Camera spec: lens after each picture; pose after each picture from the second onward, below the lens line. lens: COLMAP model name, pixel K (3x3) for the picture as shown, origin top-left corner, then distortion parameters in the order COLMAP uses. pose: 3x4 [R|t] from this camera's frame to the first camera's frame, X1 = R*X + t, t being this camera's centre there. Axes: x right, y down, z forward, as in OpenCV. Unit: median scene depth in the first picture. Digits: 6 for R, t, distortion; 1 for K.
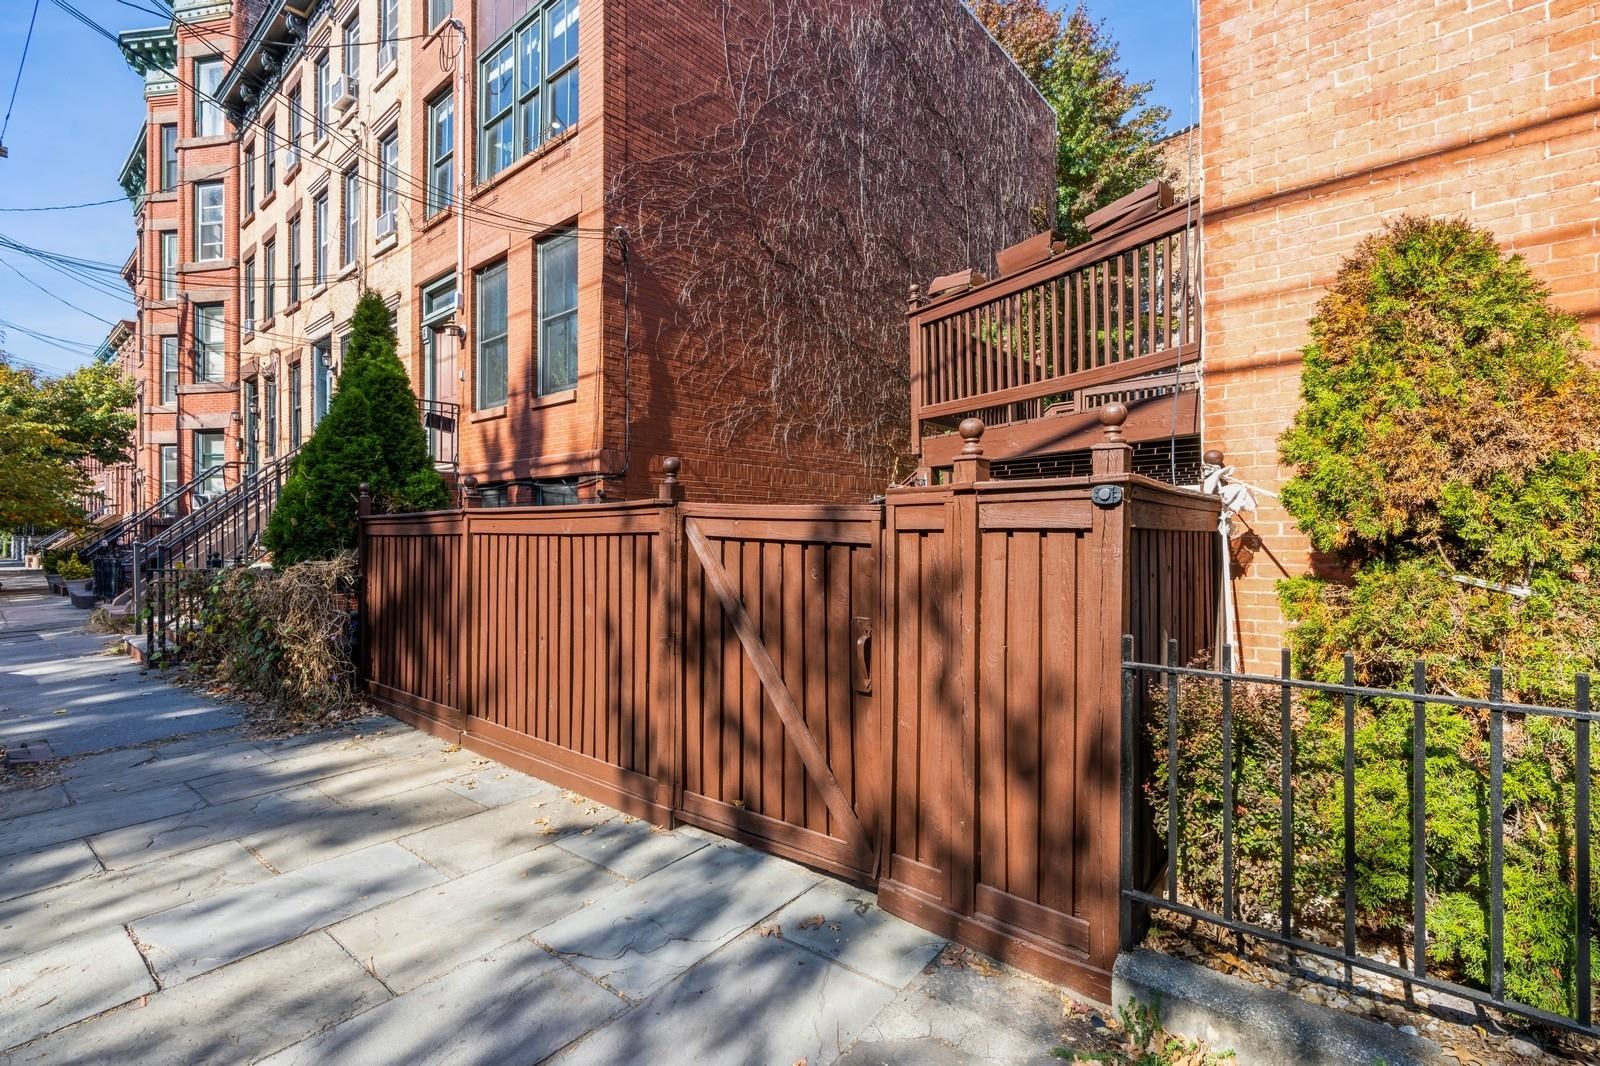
lens RADIAL K [[721.1, 0, 799.8], [0, 721.1, 540.4], [0, 0, 1]] dist [-0.005362, 0.000887]
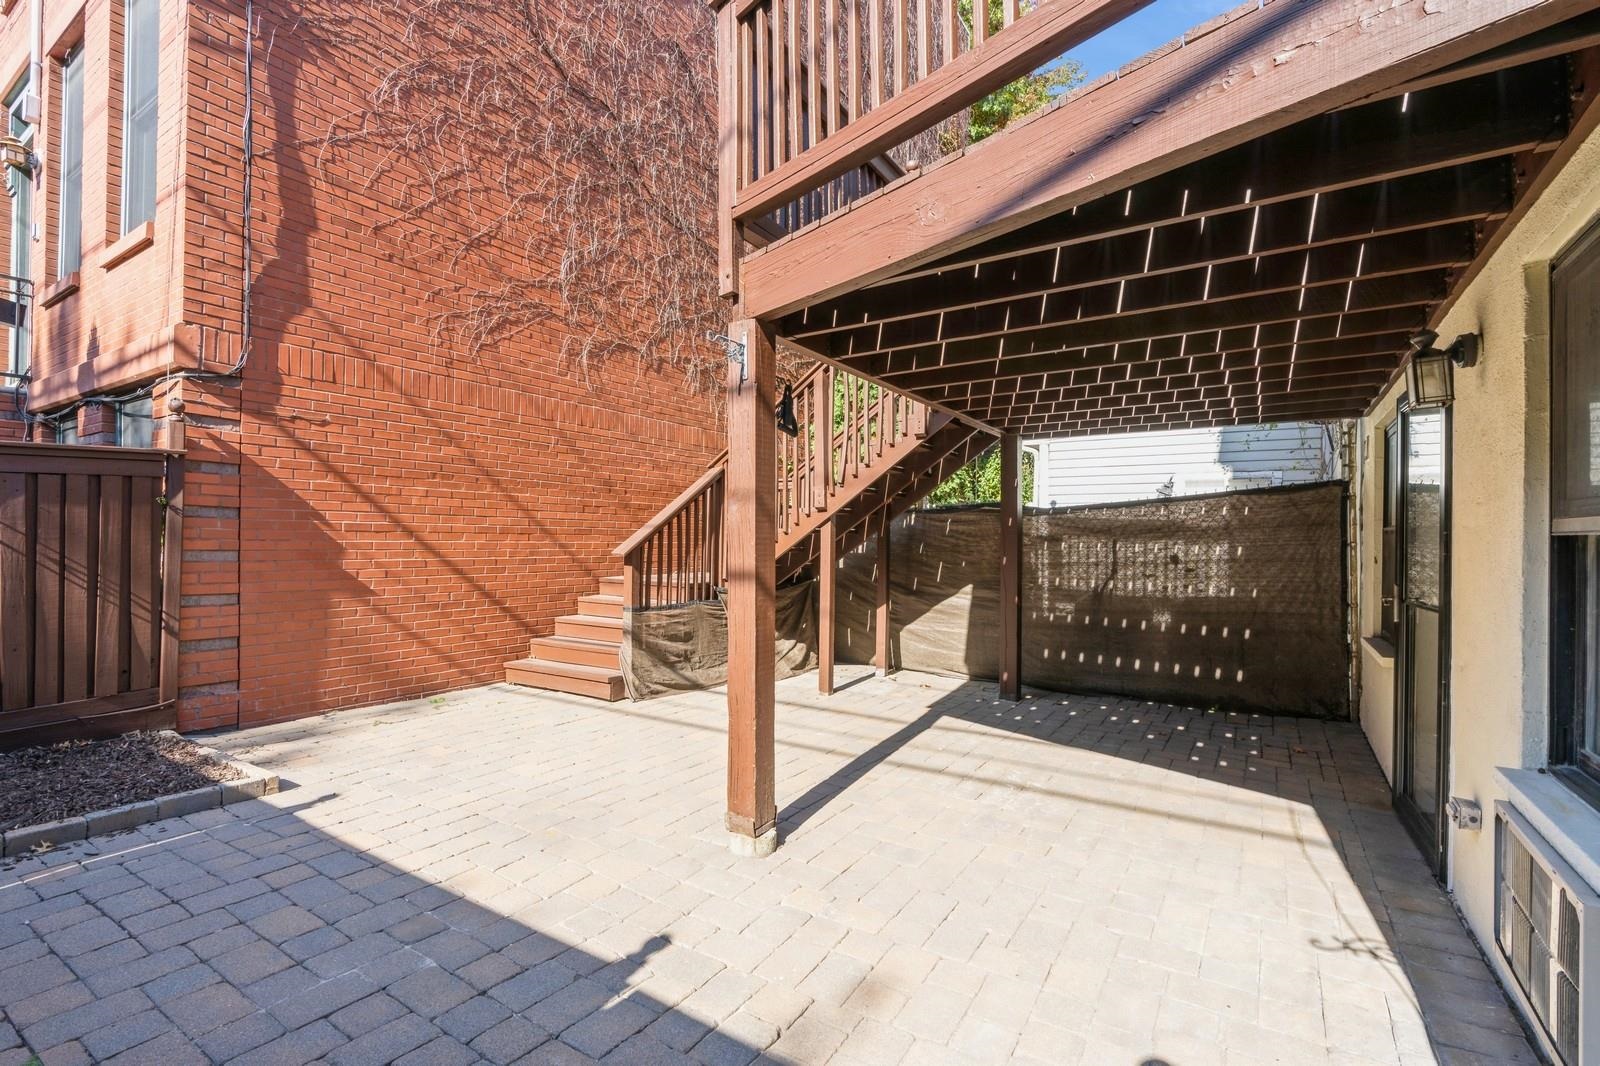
lens RADIAL K [[721.1, 0, 799.8], [0, 721.1, 540.4], [0, 0, 1]] dist [-0.005362, 0.000887]
pose [[0.991181, 0.009606, 0.132164, 0.093391], [-0.008870, 0.999942, -0.006157, 0.027562], [-0.132215, 0.004931, 0.991209, 0.334671]]
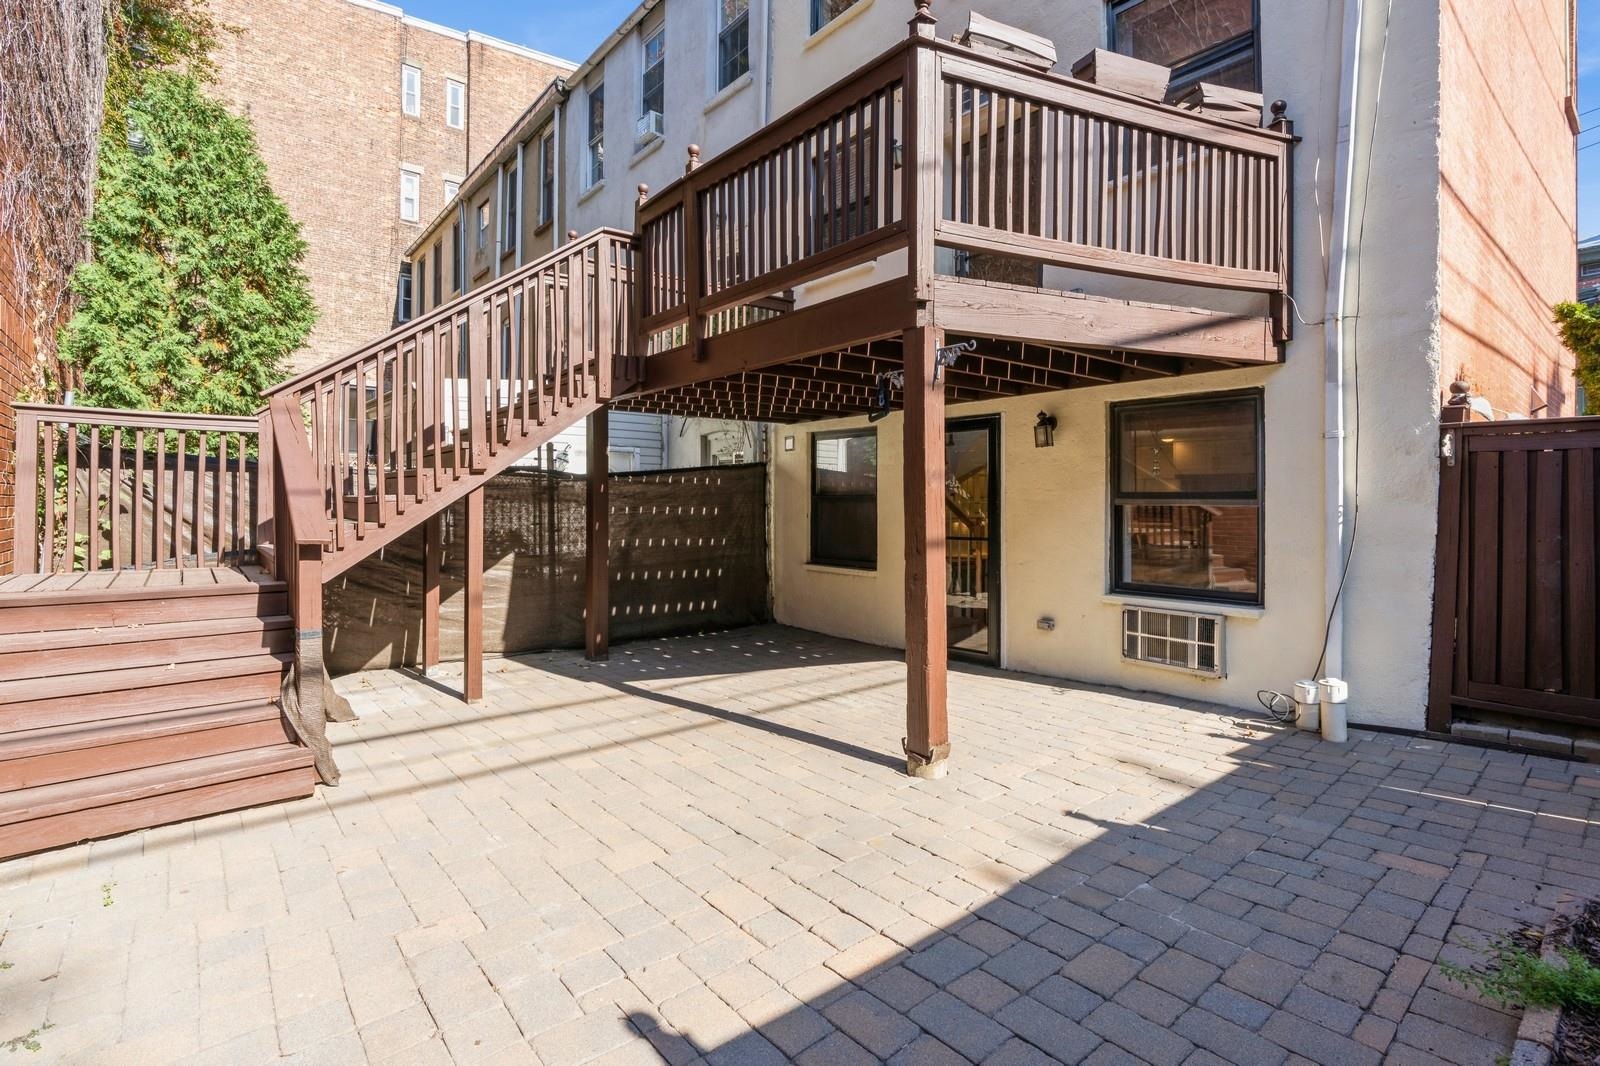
lens RADIAL K [[743.0, 0, 799.5], [0, 743.0, 500.1], [0, 0, 1]] dist [-0.003247, 0.000070]
pose [[0.176710, 0.001649, 0.984262, -0.260119], [0.006077, 0.999978, -0.002767, 0.019694], [-0.984244, 0.006471, 0.176696, 0.633435]]
